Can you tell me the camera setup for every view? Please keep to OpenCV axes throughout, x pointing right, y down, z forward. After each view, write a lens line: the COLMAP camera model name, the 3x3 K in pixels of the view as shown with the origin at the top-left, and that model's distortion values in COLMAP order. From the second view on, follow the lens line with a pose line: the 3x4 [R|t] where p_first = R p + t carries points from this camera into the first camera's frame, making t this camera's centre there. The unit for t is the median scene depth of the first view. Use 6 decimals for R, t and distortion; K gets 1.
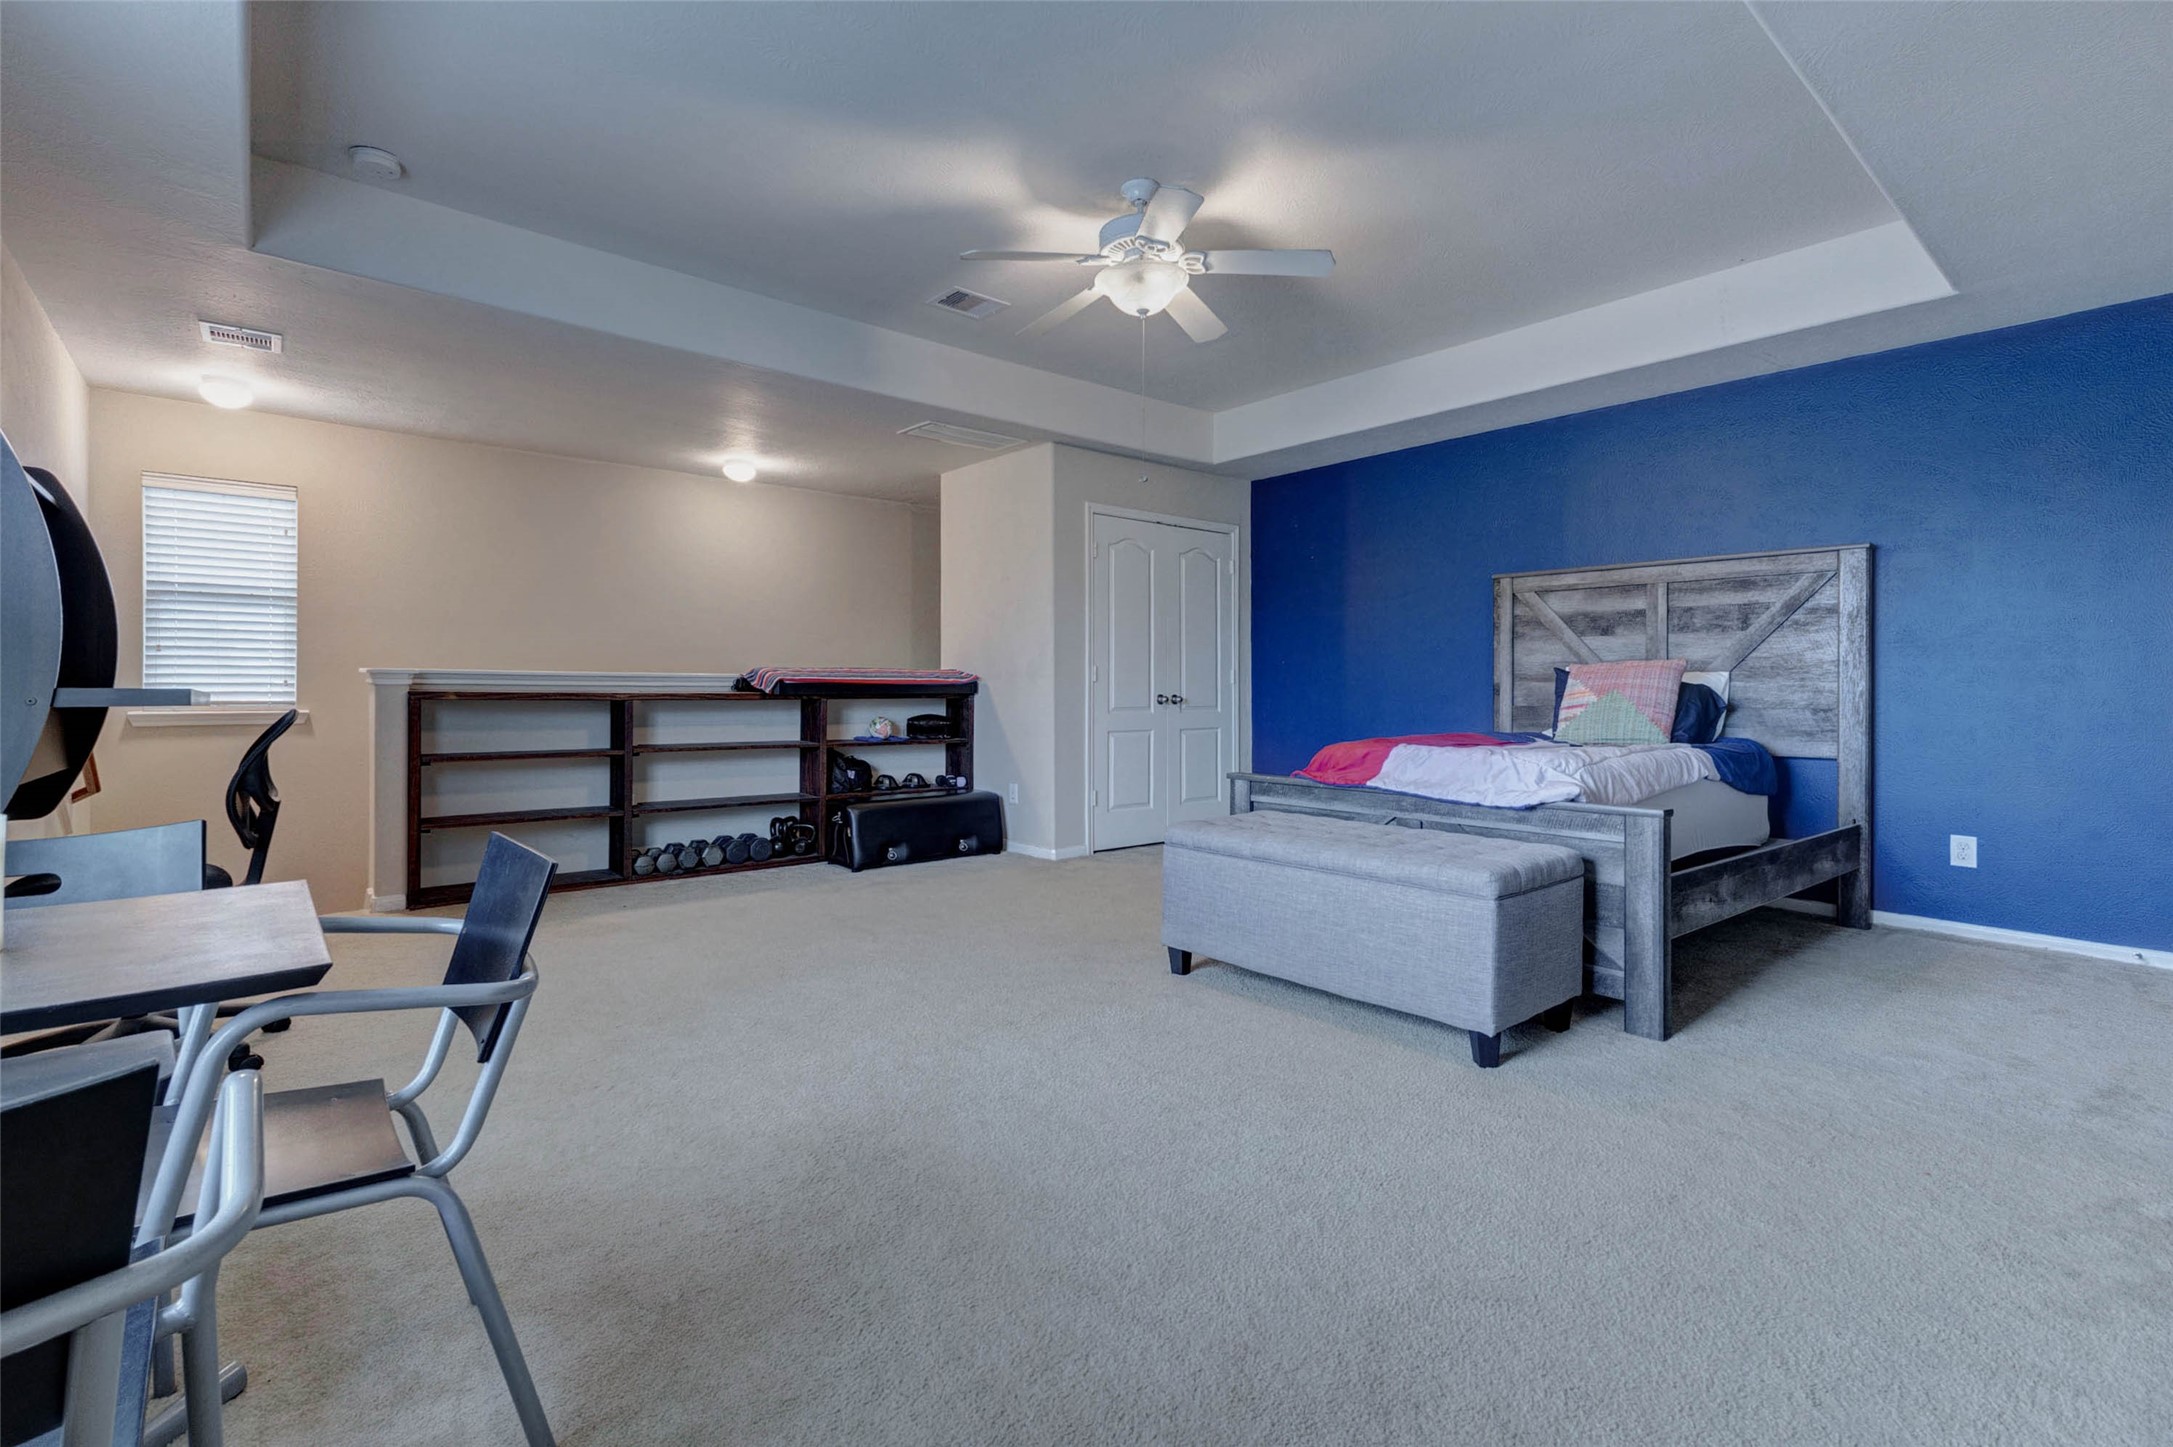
lens RADIAL K [[964.3, 0, 1076.7], [0, 964.3, 679.1], [0, 0, 1]] dist [-0.002001, -0.000115]
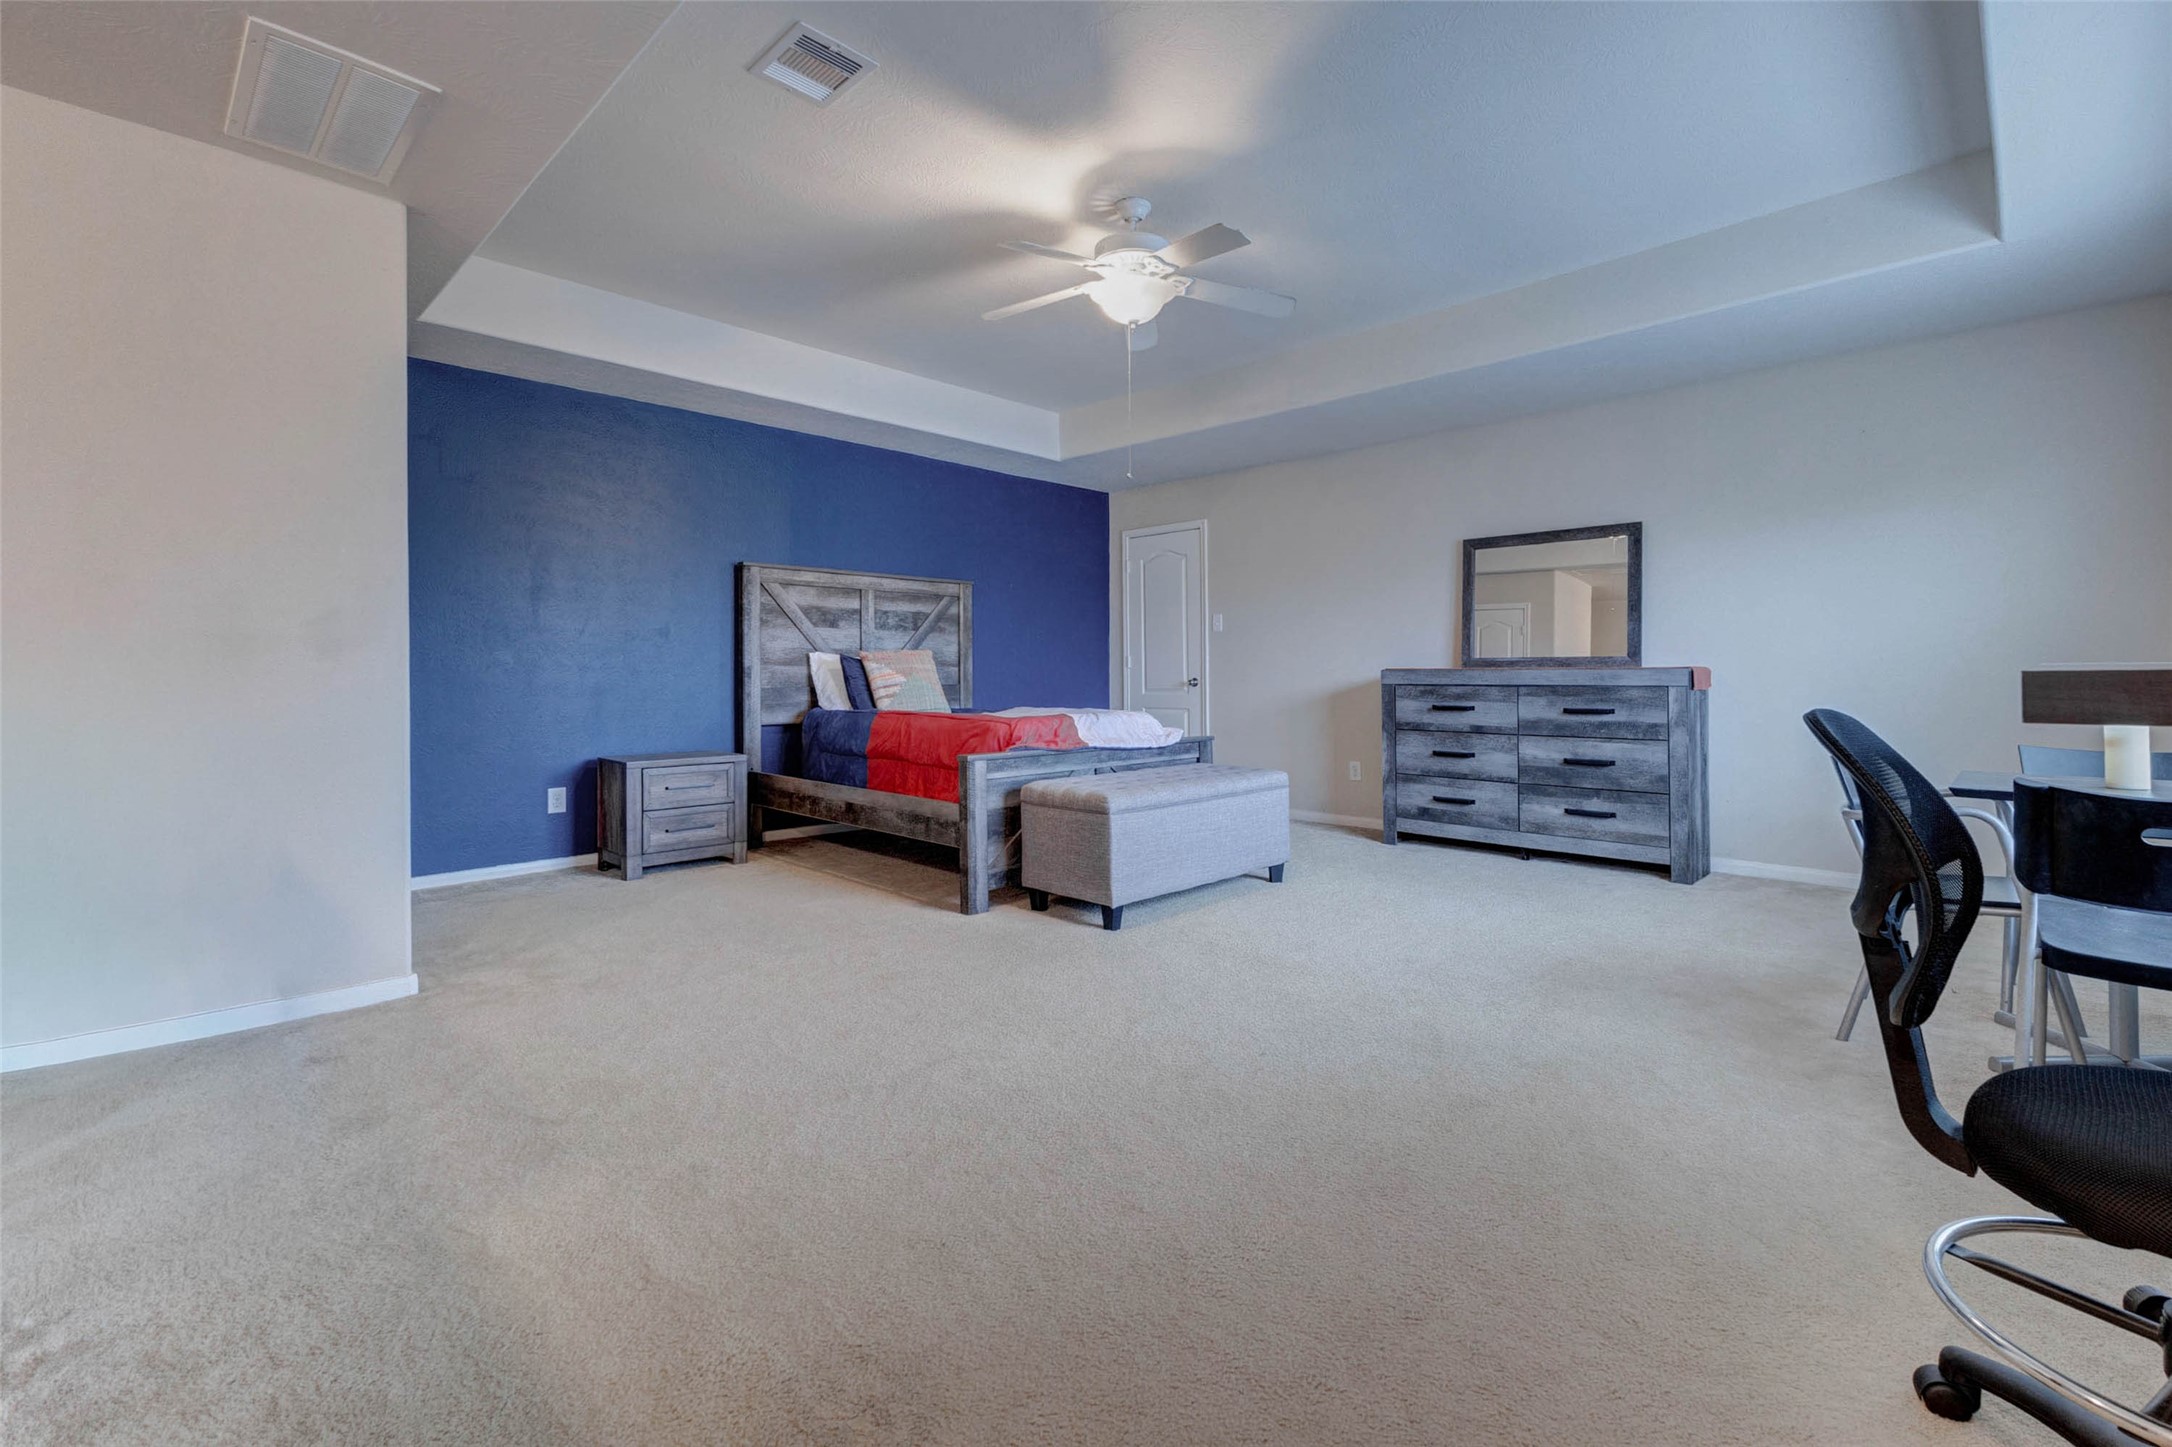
lens RADIAL K [[963.9, 0, 1093.8], [0, 963.9, 679.1], [0, 0, 1]] dist [-0.002001, -0.000115]
pose [[-0.100980, -0.010939, 0.994828, -0.766755], [-0.008678, 0.999911, 0.010114, 0.005135], [-0.994851, -0.007612, -0.101066, 0.878665]]
